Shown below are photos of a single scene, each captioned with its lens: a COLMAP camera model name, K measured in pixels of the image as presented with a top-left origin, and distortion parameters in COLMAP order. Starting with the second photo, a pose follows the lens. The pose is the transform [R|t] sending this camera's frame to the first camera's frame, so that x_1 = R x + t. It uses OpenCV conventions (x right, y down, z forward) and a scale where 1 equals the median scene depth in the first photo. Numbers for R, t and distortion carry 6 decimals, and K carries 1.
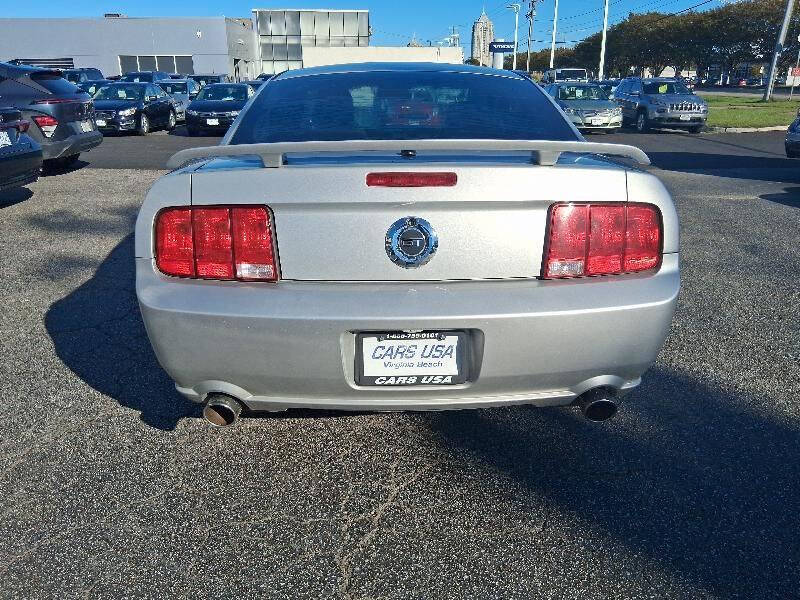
lens RADIAL K [[603.2, 0, 396.1], [0, 603.2, 303.7], [0, 0, 1]] dist [0.109851, -0.182148]
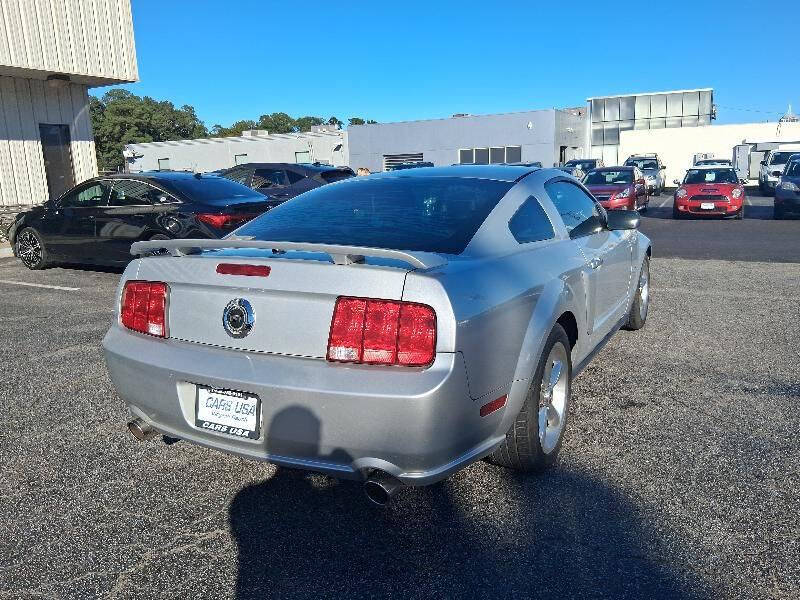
lens RADIAL K [[603.2, 0, 396.1], [0, 603.2, 303.7], [0, 0, 1]] dist [0.109851, -0.182148]
pose [[0.860826, 0.077616, -0.502946, 0.932655], [-0.140149, 0.986241, -0.087676, -0.065571], [0.489221, 0.145962, 0.859859, 0.062428]]
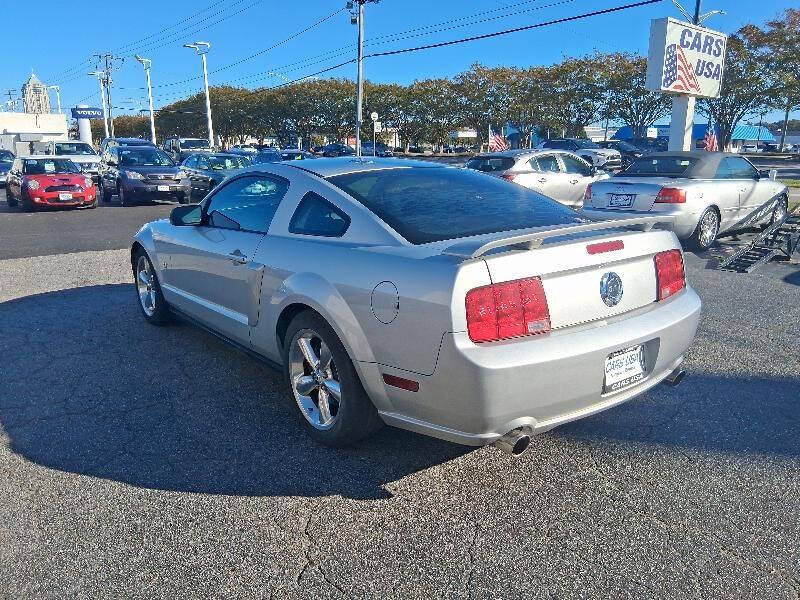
lens RADIAL K [[603.2, 0, 396.1], [0, 603.2, 303.7], [0, 0, 1]] dist [0.109851, -0.182148]
pose [[0.800663, -0.146795, 0.580853, -1.244363], [0.202674, 0.978723, -0.032025, -0.122670], [-0.563793, 0.143365, 0.813378, 0.088120]]
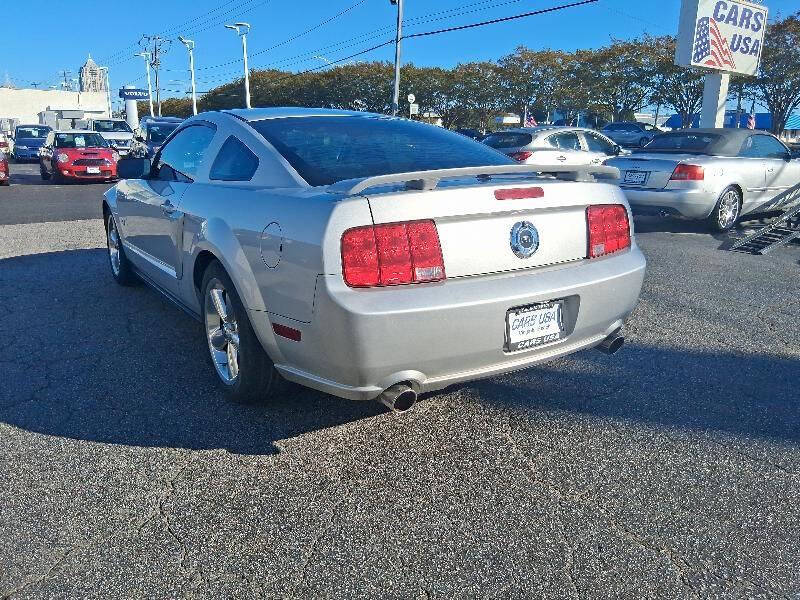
lens RADIAL K [[603.2, 0, 396.1], [0, 603.2, 303.7], [0, 0, 1]] dist [0.109851, -0.182148]
pose [[0.842010, -0.133106, 0.522783, -0.930550], [0.170733, 0.985020, -0.024191, 0.023864], [-0.511732, 0.109625, 0.852122, 0.003742]]
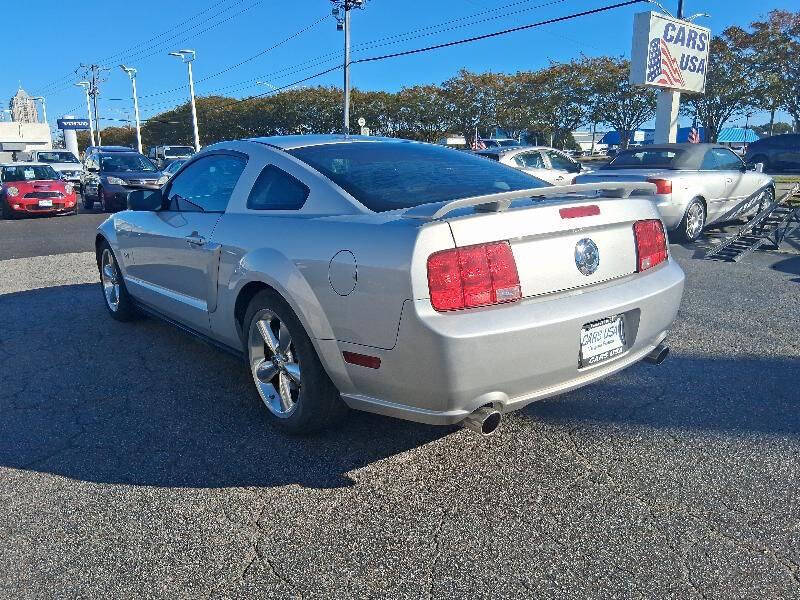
lens RADIAL K [[603.8, 0, 398.1], [0, 603.8, 307.1], [0, 0, 1]] dist [0.094680, -0.152678]
pose [[0.789291, -0.156528, 0.593733, -1.137285], [0.220778, 0.974639, -0.036549, -0.032540], [-0.572955, 0.159931, 0.803831, 0.146422]]
